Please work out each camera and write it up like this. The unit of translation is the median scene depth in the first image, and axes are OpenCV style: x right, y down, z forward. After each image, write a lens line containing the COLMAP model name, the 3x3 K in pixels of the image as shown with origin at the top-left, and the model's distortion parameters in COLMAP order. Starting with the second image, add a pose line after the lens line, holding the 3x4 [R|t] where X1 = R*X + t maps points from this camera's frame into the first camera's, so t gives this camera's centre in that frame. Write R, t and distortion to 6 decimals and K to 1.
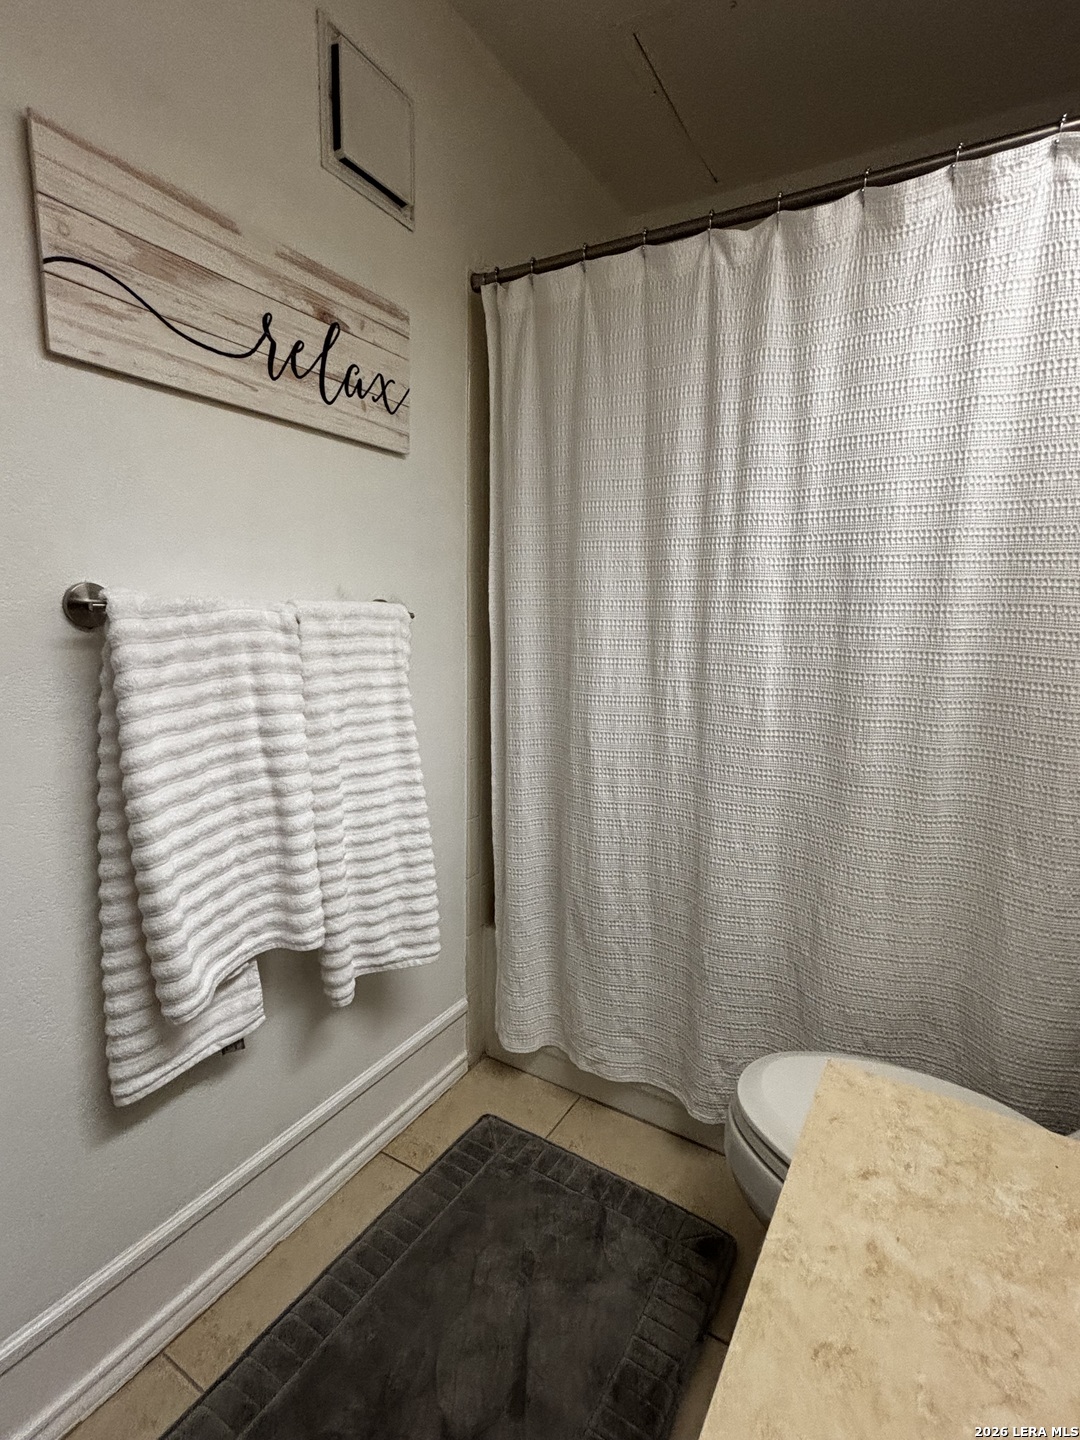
lens RADIAL K [[683.8, 0, 540.8], [0, 683.8, 716.9], [0, 0, 1]] dist [-0.009499, 0.000166]
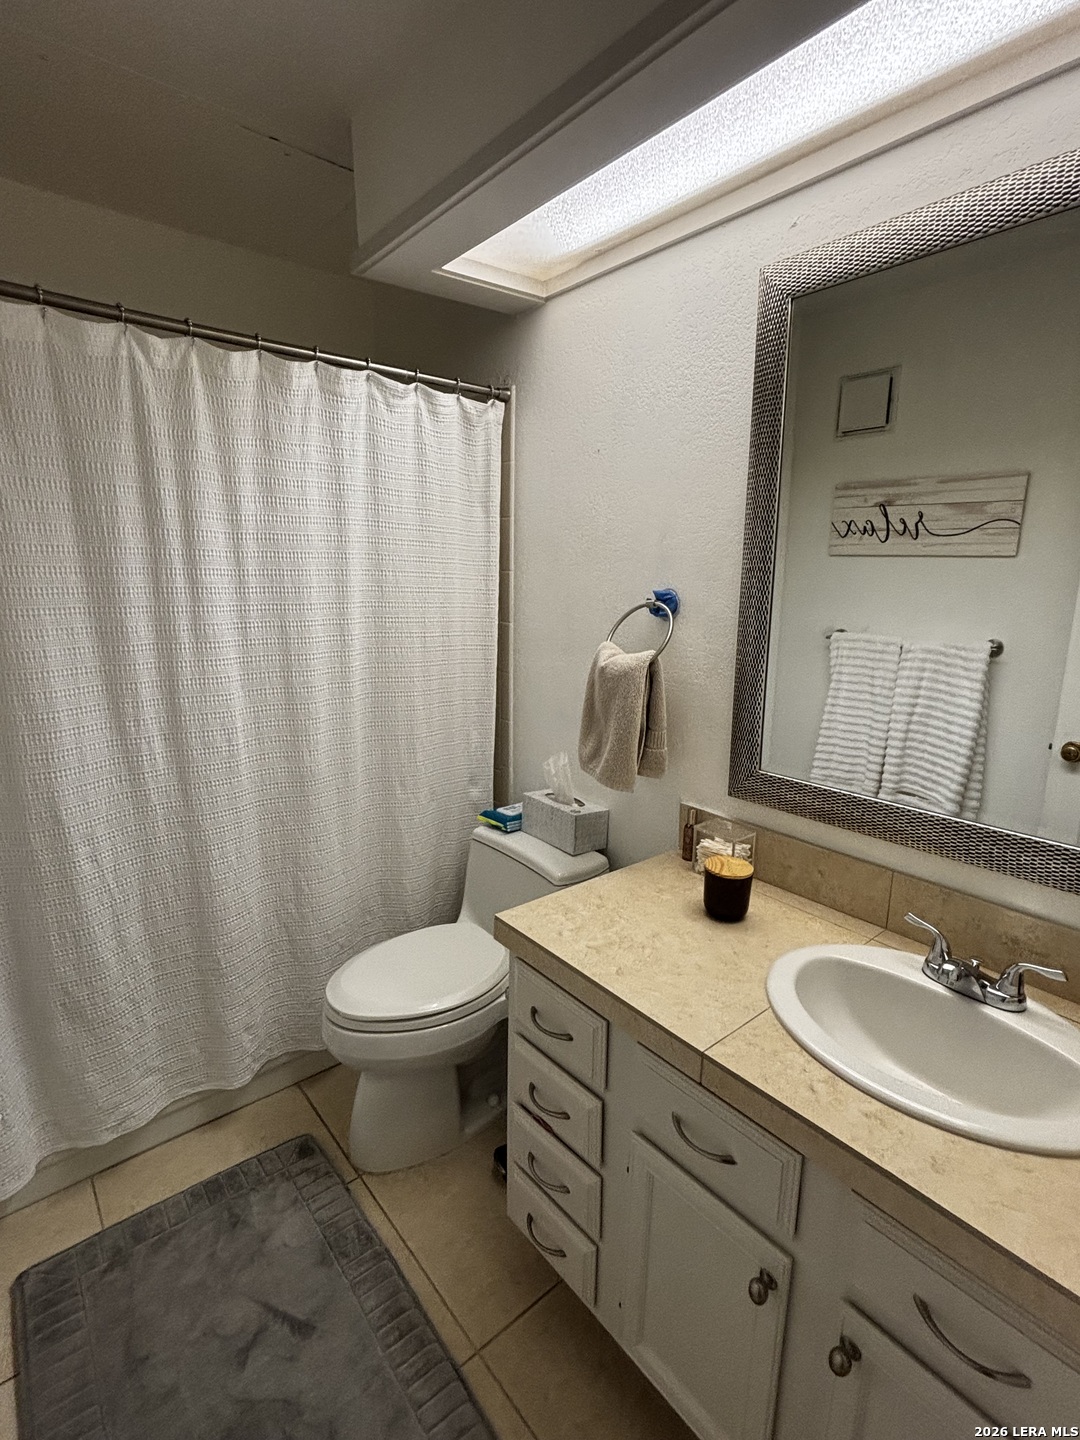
lens RADIAL K [[683.8, 0, 536.9], [0, 683.8, 720.7], [0, 0, 1]] dist [-0.009499, 0.000166]
pose [[0.333257, -0.223545, 0.915952, -0.648694], [0.138616, 0.972546, 0.186923, -0.218548], [-0.932591, 0.064672, 0.355095, 0.058728]]
